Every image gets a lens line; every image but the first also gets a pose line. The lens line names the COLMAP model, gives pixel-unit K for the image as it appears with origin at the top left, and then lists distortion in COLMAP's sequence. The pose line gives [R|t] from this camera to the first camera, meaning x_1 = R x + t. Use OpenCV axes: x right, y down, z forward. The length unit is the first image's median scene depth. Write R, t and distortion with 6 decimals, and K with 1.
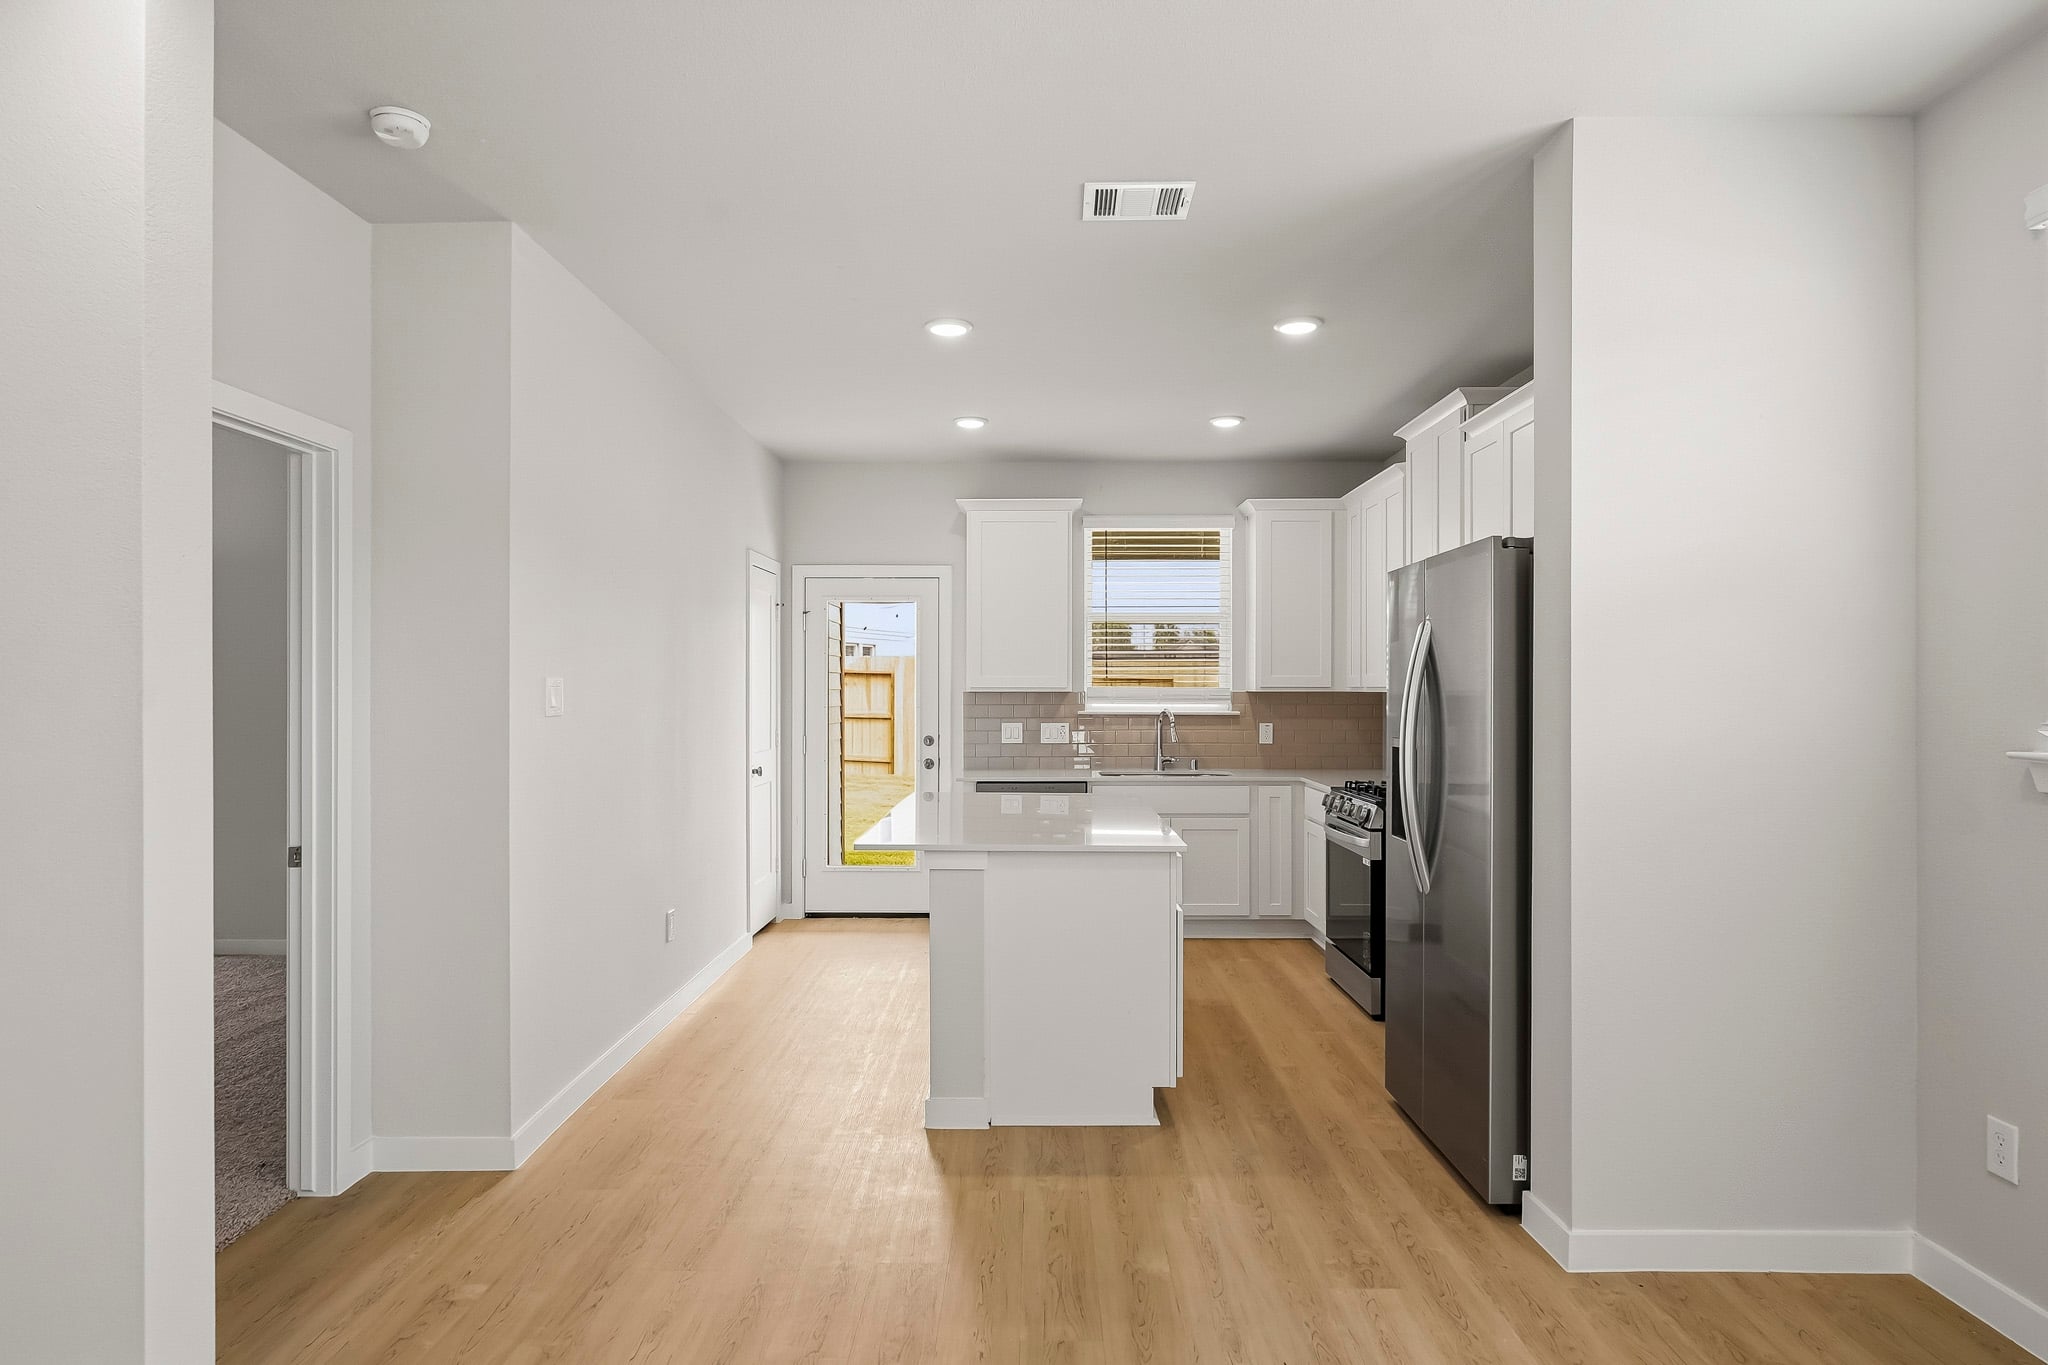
lens RADIAL K [[1167.6, 0, 1025.2], [0, 1167.6, 684.0], [0, 0, 1]] dist [-0.006483, 0.000126]
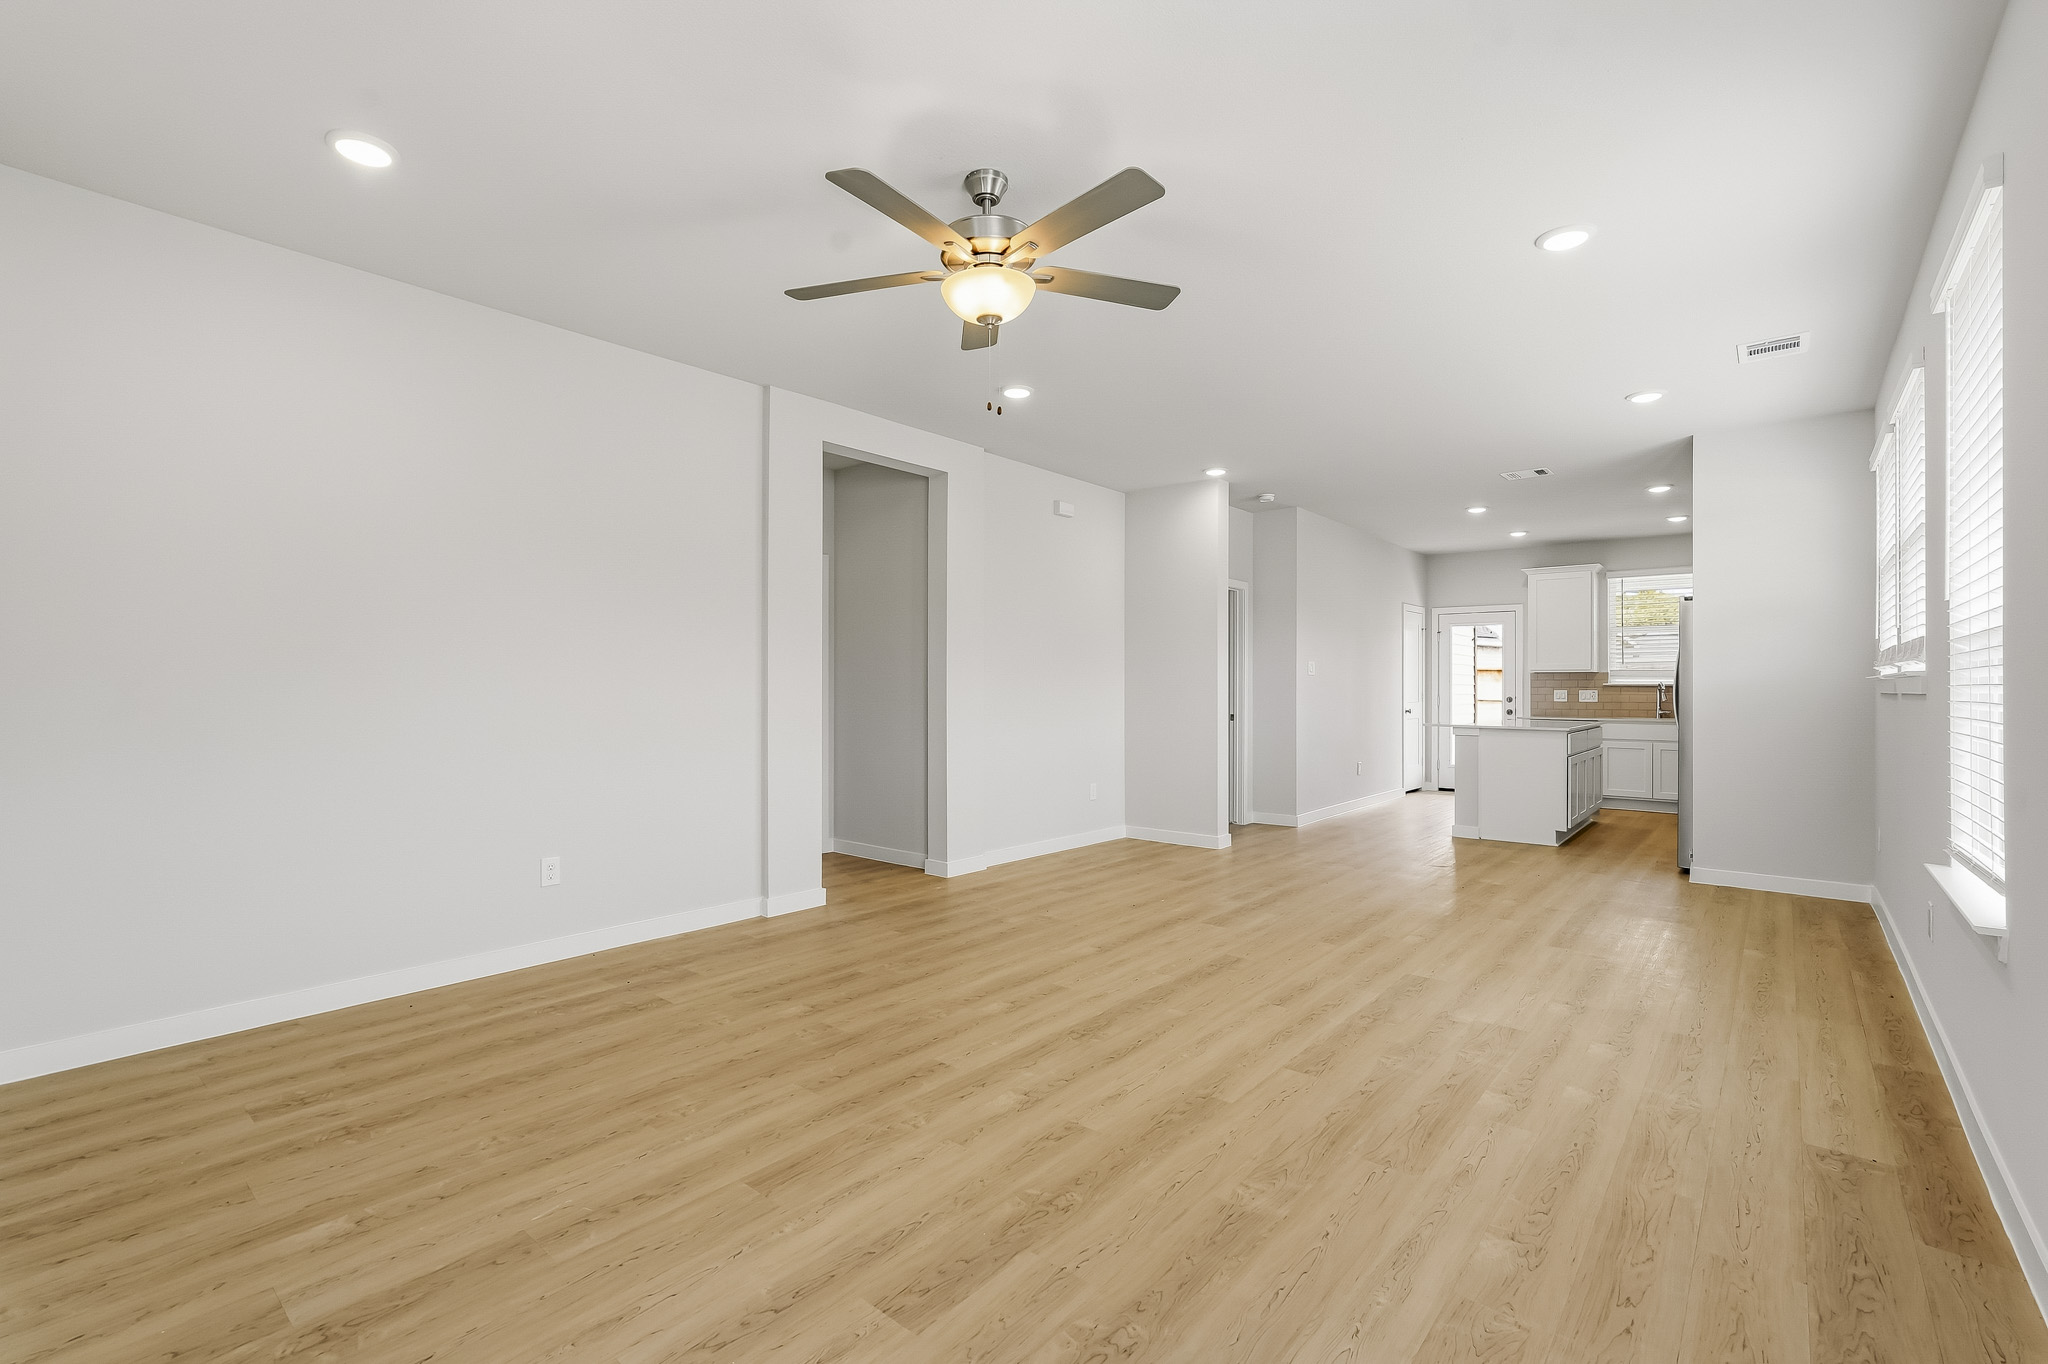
lens RADIAL K [[898.2, 0, 1028.2], [0, 898.2, 684.8], [0, 0, 1]] dist [-0.015979, 0.005722]
pose [[0.770172, -0.000185, -0.637836, 0.252081], [-0.001145, 0.999998, -0.001673, 0.030631], [0.637835, 0.002019, 0.770171, -0.618508]]
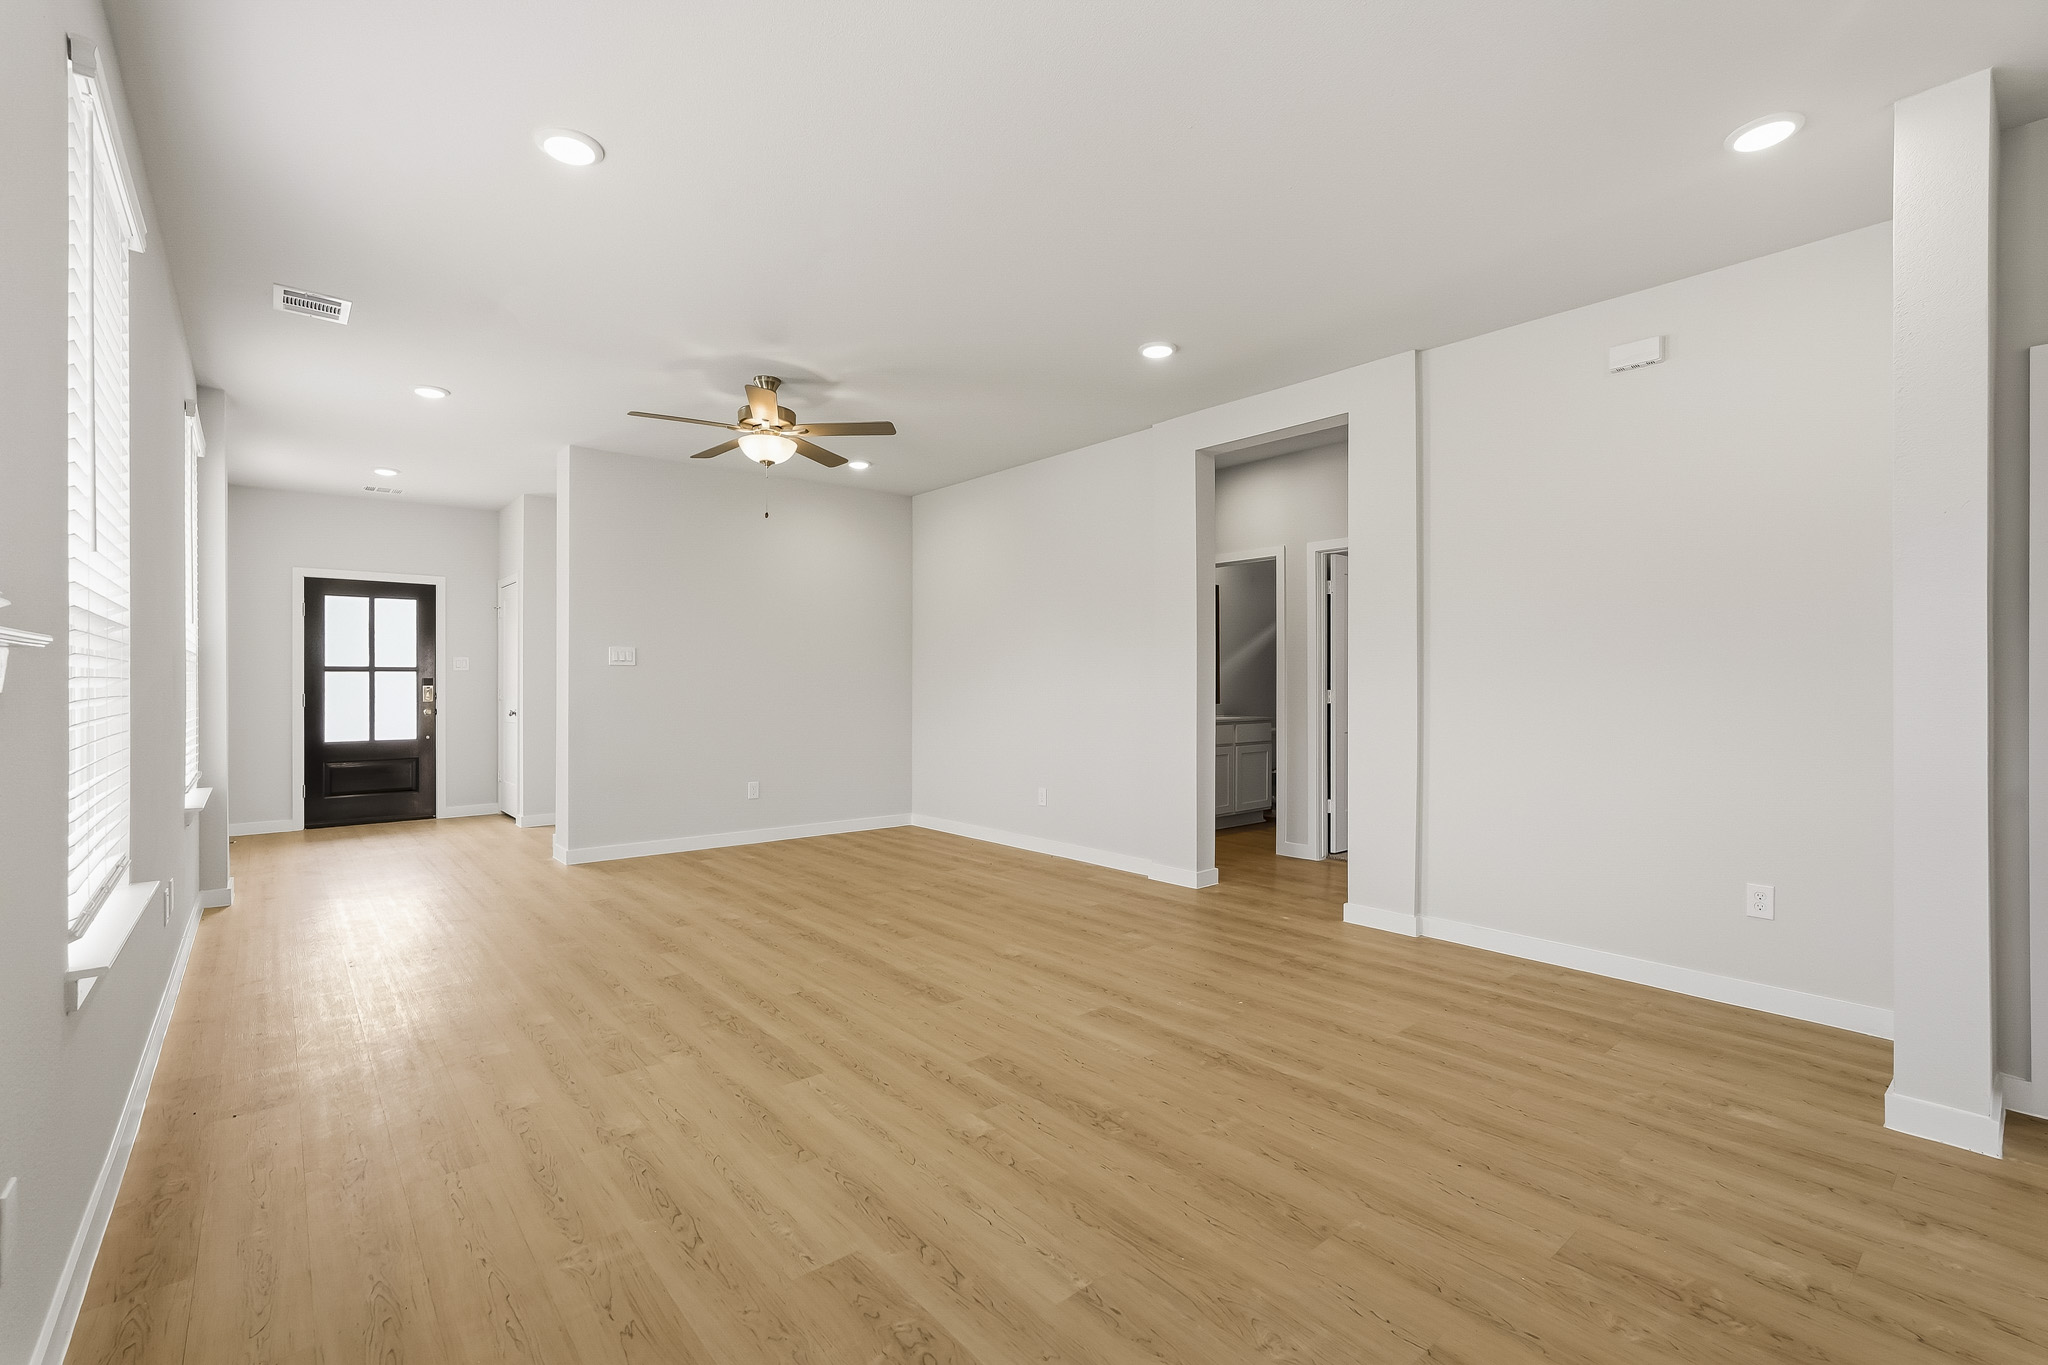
lens RADIAL K [[898.2, 0, 1017.2], [0, 898.2, 682.3], [0, 0, 1]] dist [-0.015979, 0.005722]
pose [[-0.760990, 0.002320, -0.648759, 0.276902], [0.004126, 0.999991, -0.001263, 0.032254], [0.648750, -0.003638, -0.760993, 0.348978]]
